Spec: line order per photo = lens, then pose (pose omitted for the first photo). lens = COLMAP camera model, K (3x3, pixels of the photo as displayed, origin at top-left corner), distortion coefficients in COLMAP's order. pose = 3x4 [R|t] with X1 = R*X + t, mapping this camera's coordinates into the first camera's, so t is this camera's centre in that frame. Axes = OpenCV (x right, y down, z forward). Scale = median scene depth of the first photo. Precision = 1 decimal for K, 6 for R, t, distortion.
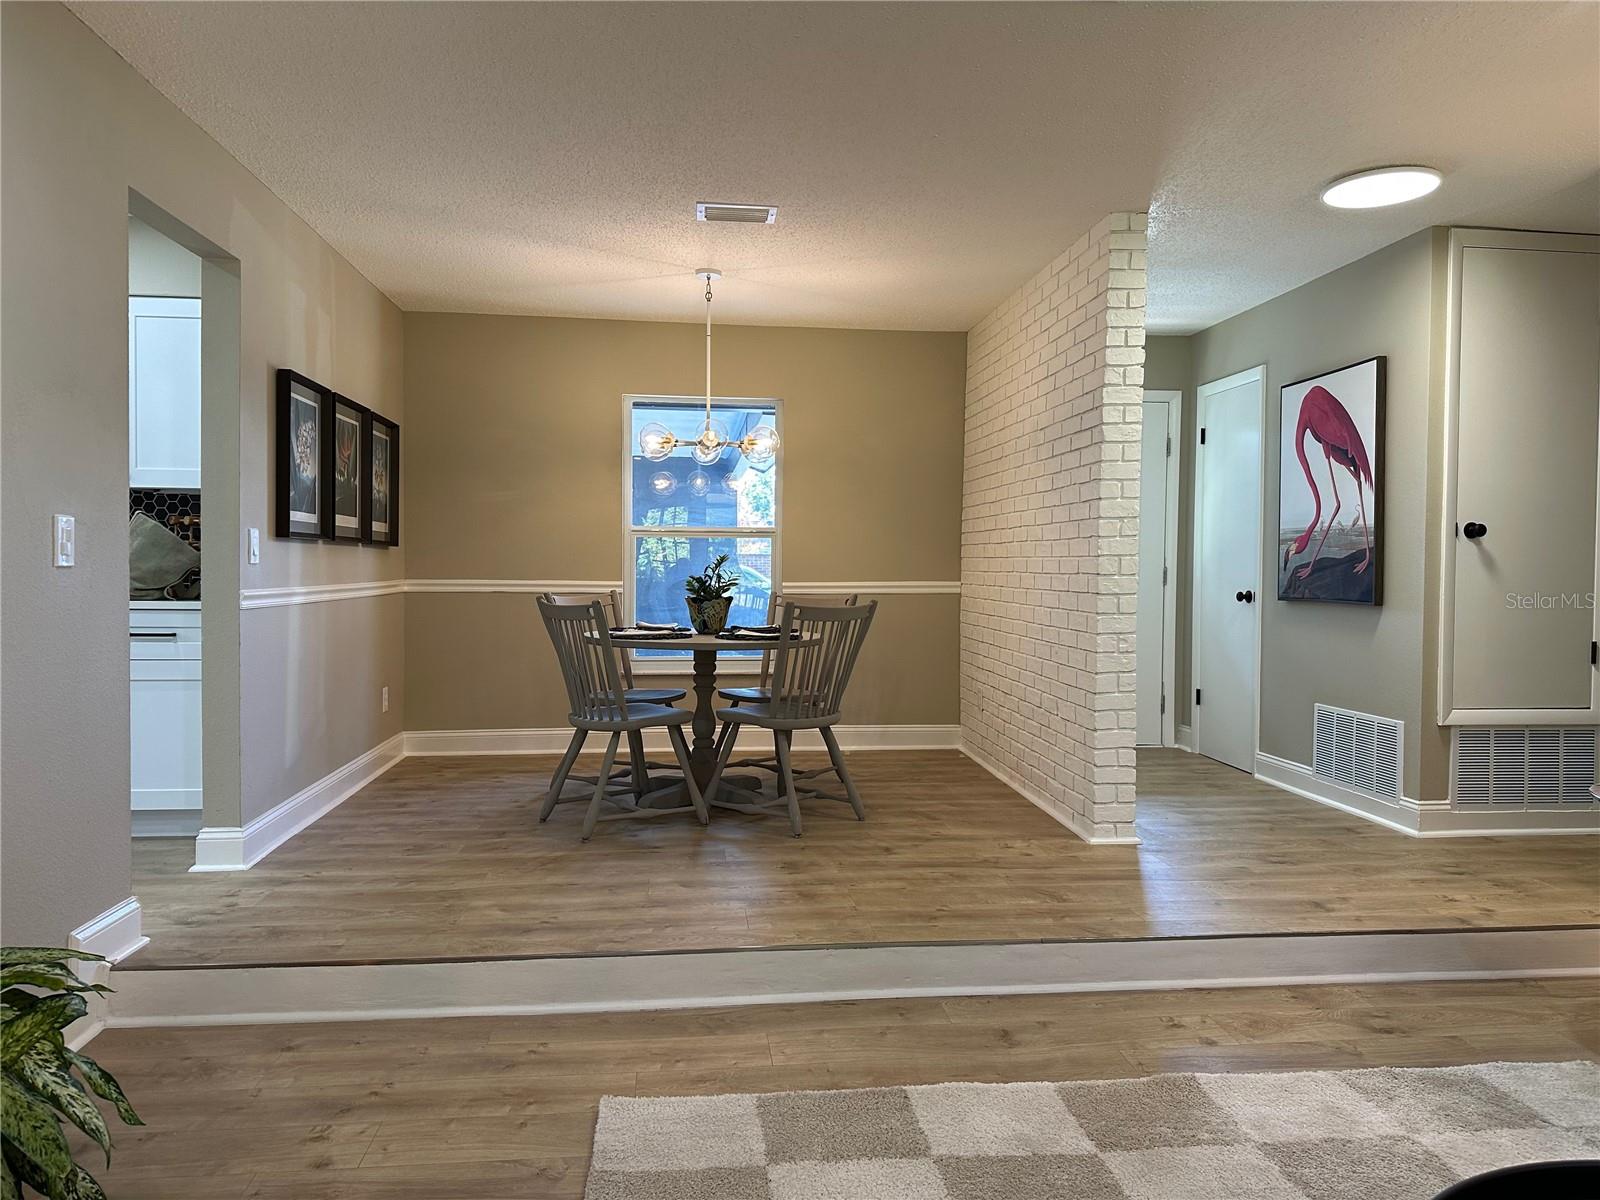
lens RADIAL K [[1110.3, 0, 802.0], [0, 1110.3, 591.9], [0, 0, 1]] dist [0.021716, -0.025106]
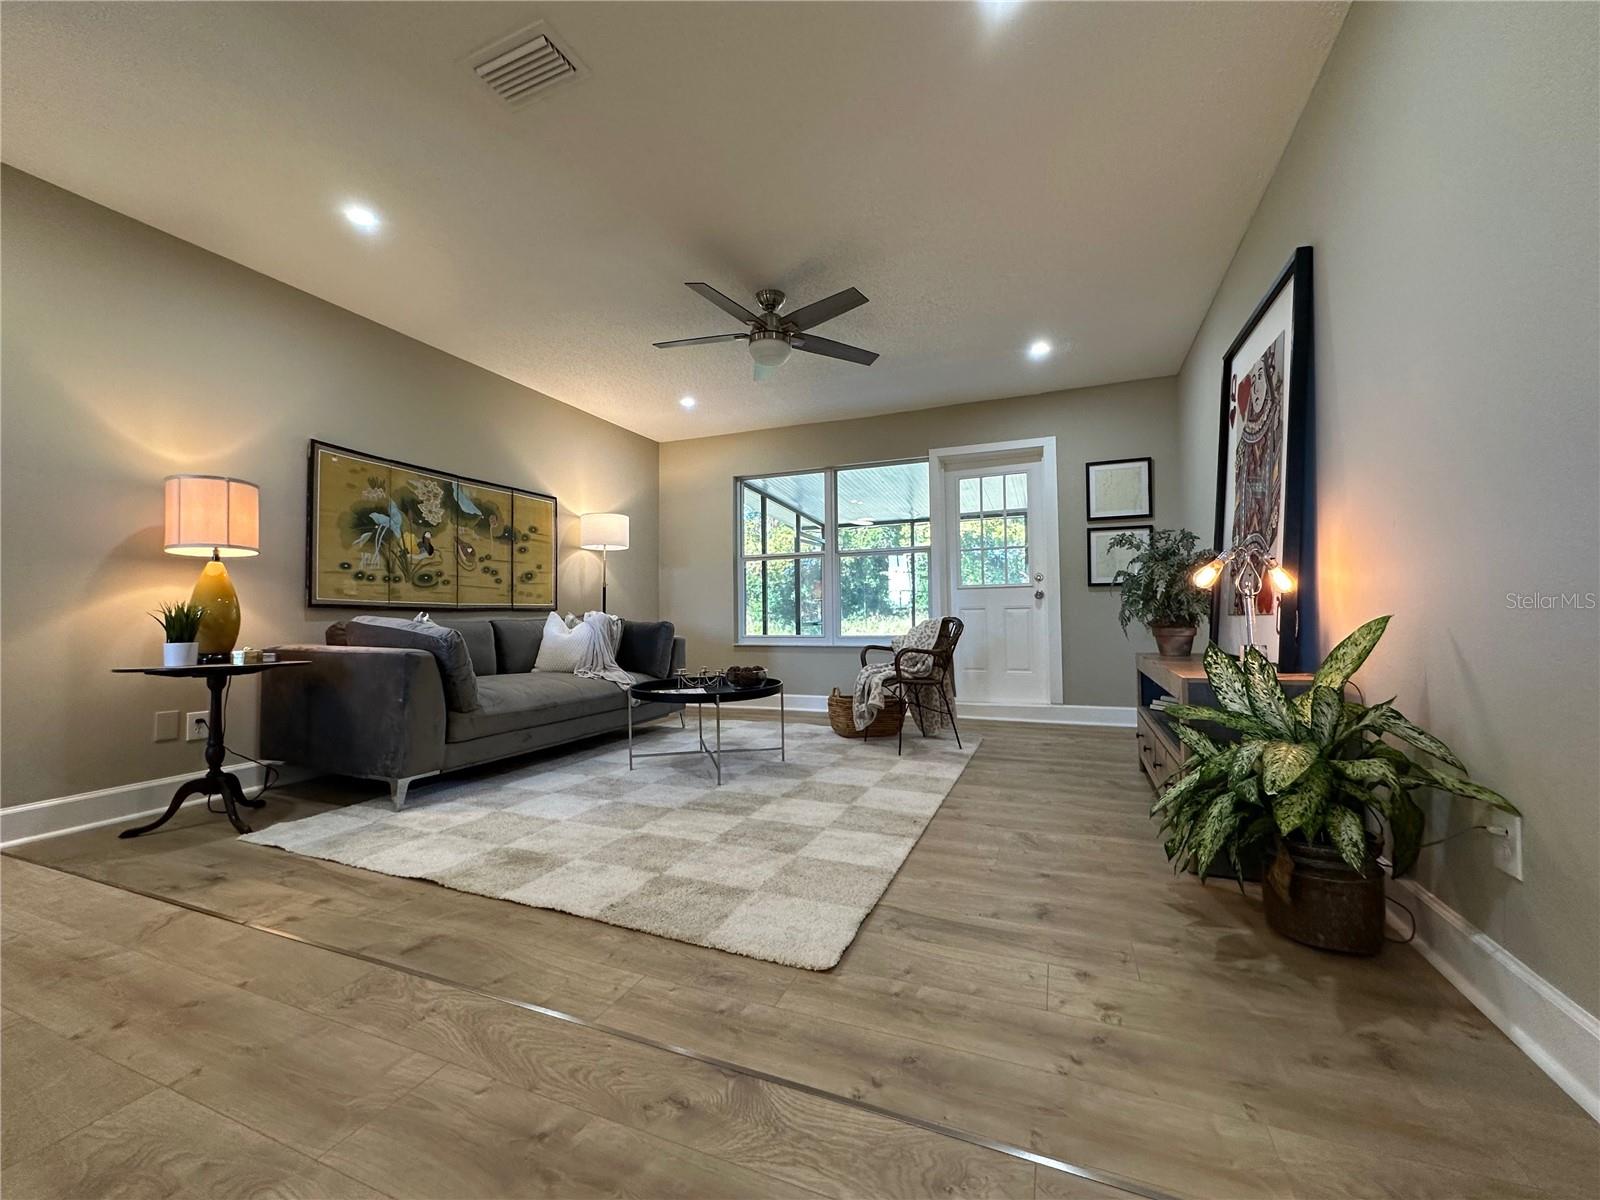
lens RADIAL K [[636.2, 0, 798.1], [0, 636.2, 607.1], [0, 0, 1]] dist [-0.005585, 0.001279]
pose [[-0.877446, 0.006970, 0.479625, -0.380804], [0.014040, 0.999839, 0.011154, 0.098601], [-0.479470, 0.016521, -0.877403, 1.327127]]
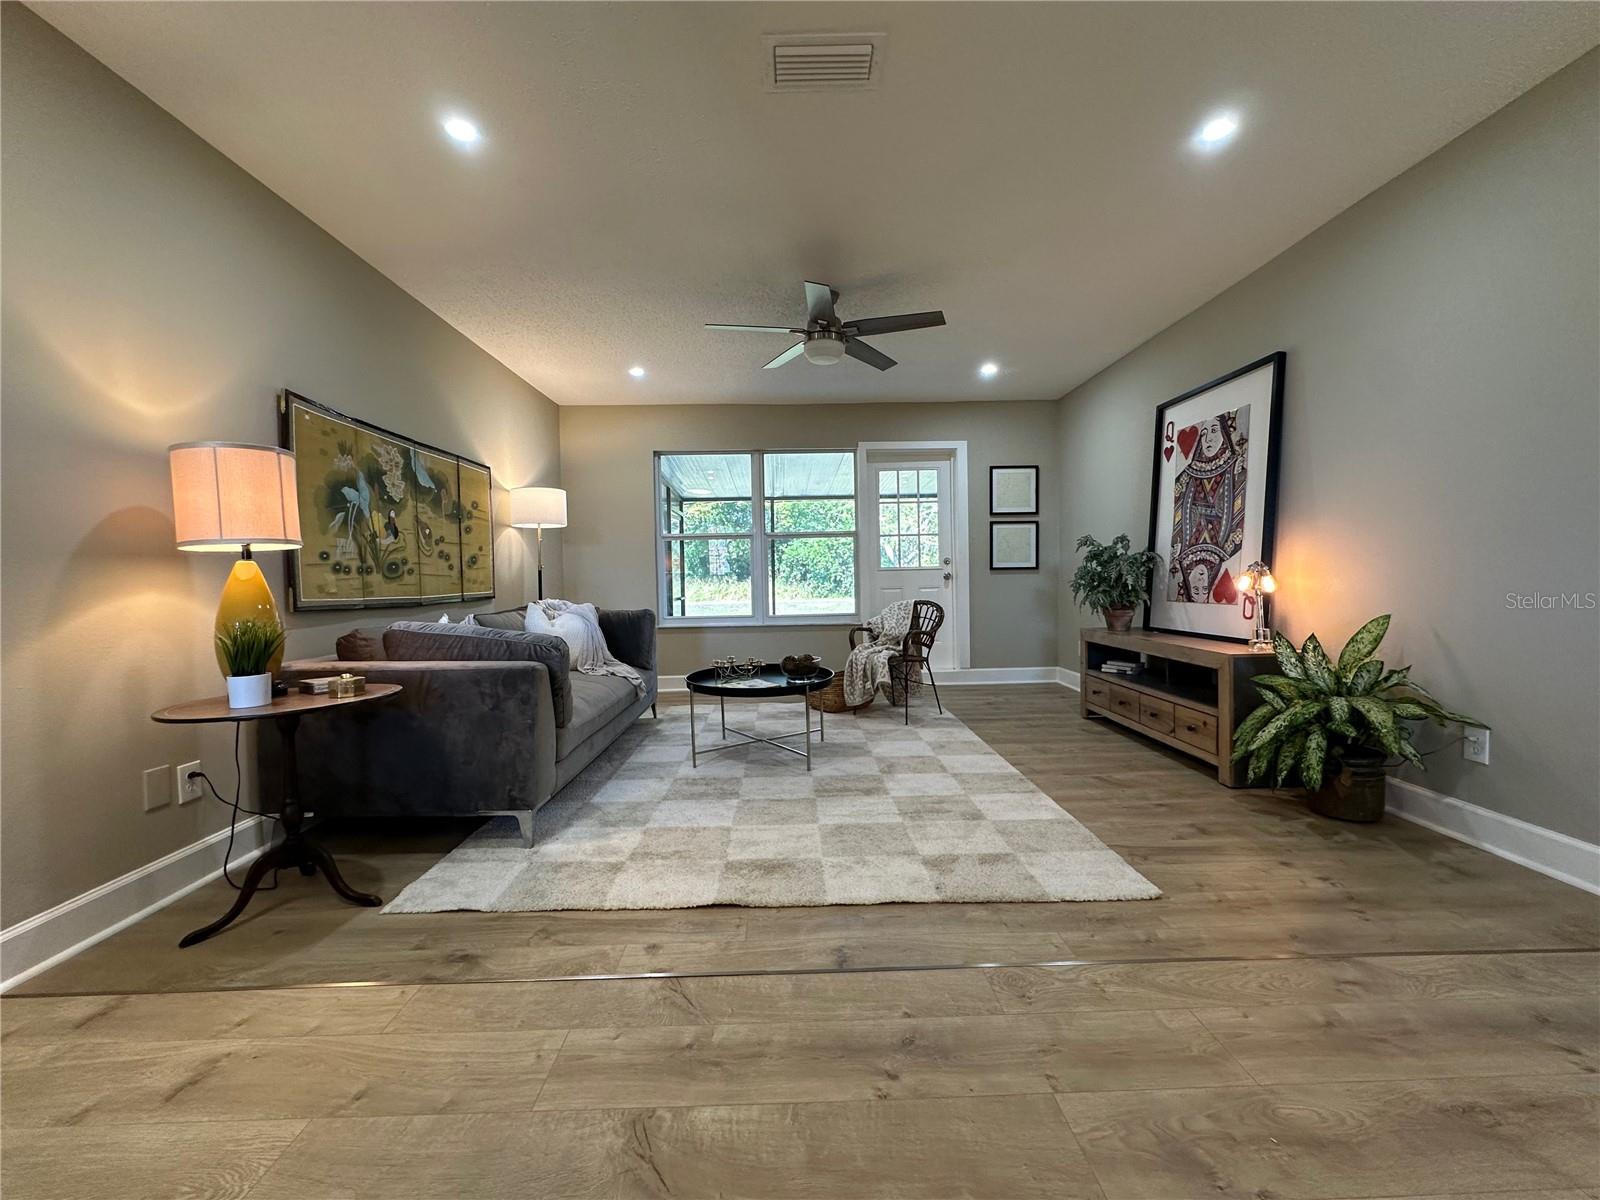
lens RADIAL K [[636.2, 0, 796.8], [0, 636.2, 606.5], [0, 0, 1]] dist [-0.005585, 0.001279]
pose [[-0.995661, 0.004442, 0.092954, 0.169288], [0.011305, 0.997236, 0.073436, 0.034948], [-0.092371, 0.074169, -0.992959, 1.556567]]
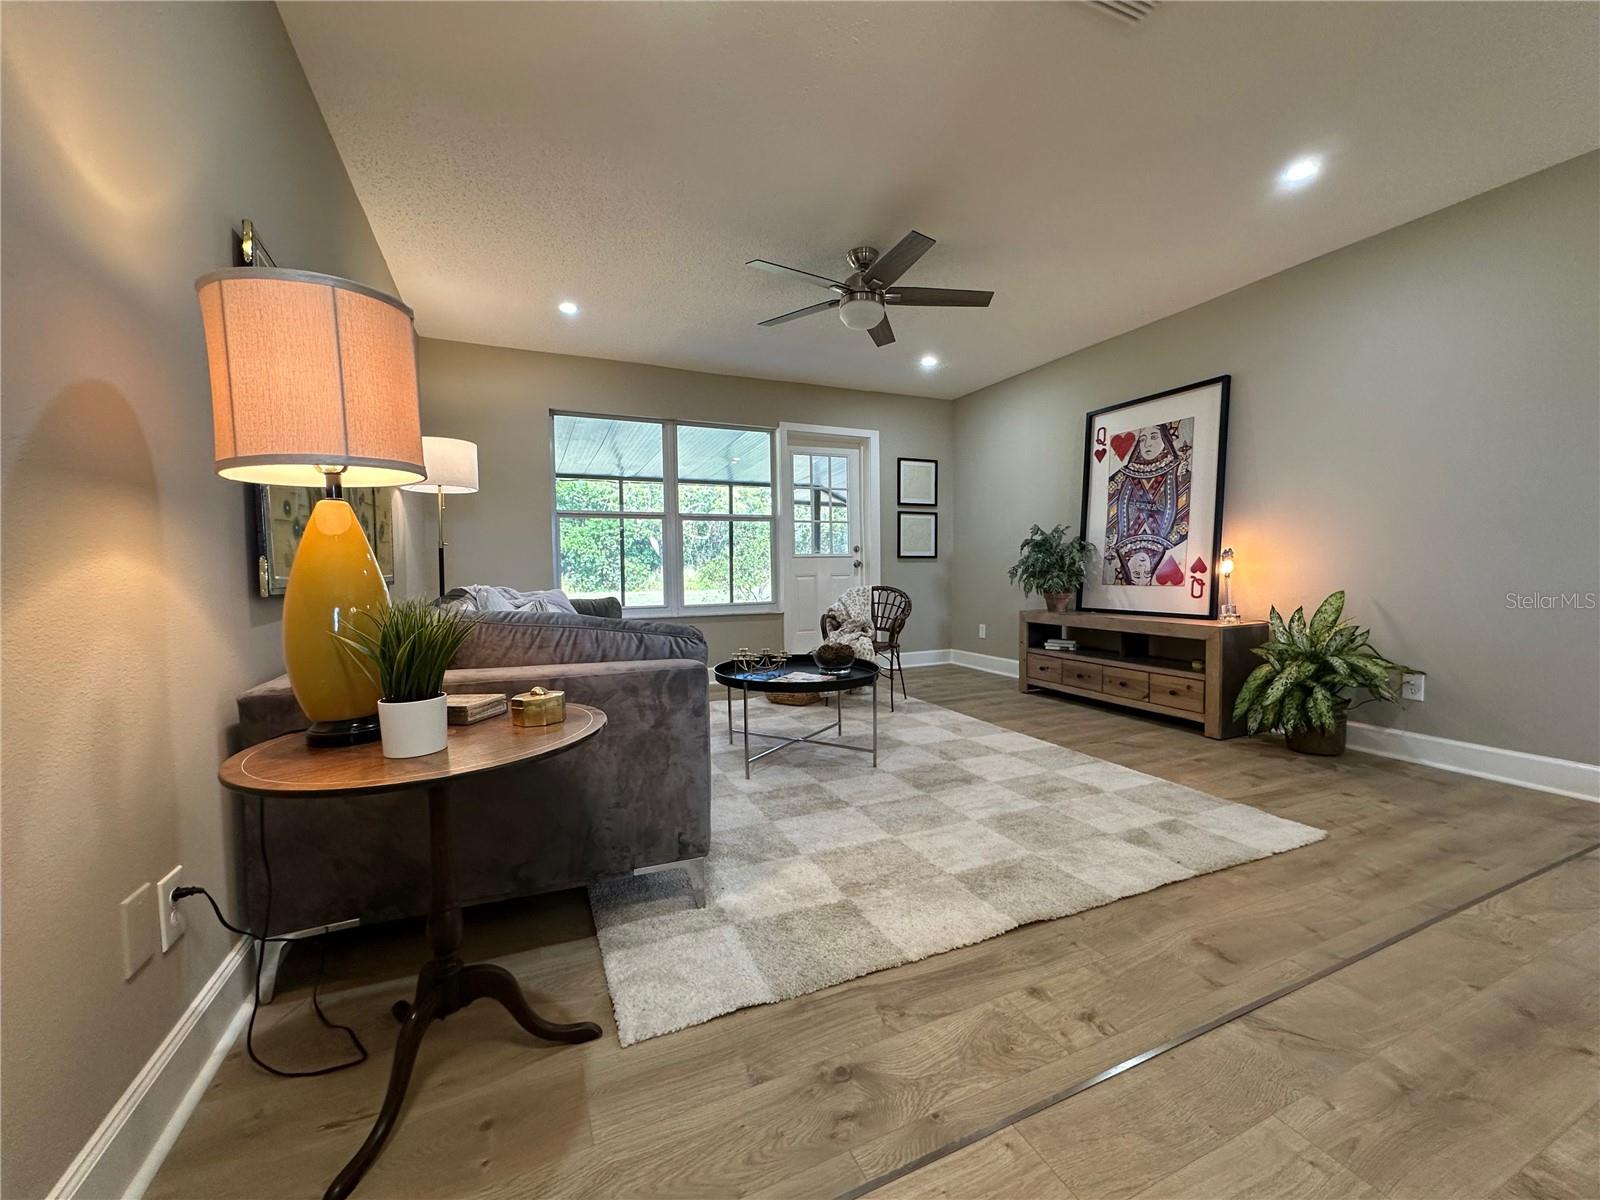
lens RADIAL K [[636.2, 0, 796.6], [0, 636.2, 603.6], [0, 0, 1]] dist [-0.005585, 0.001279]
pose [[-0.953960, 0.018291, -0.299374, 0.684472], [-0.005571, 0.996886, 0.078658, 0.060596], [0.299881, 0.076704, -0.950888, 1.386418]]
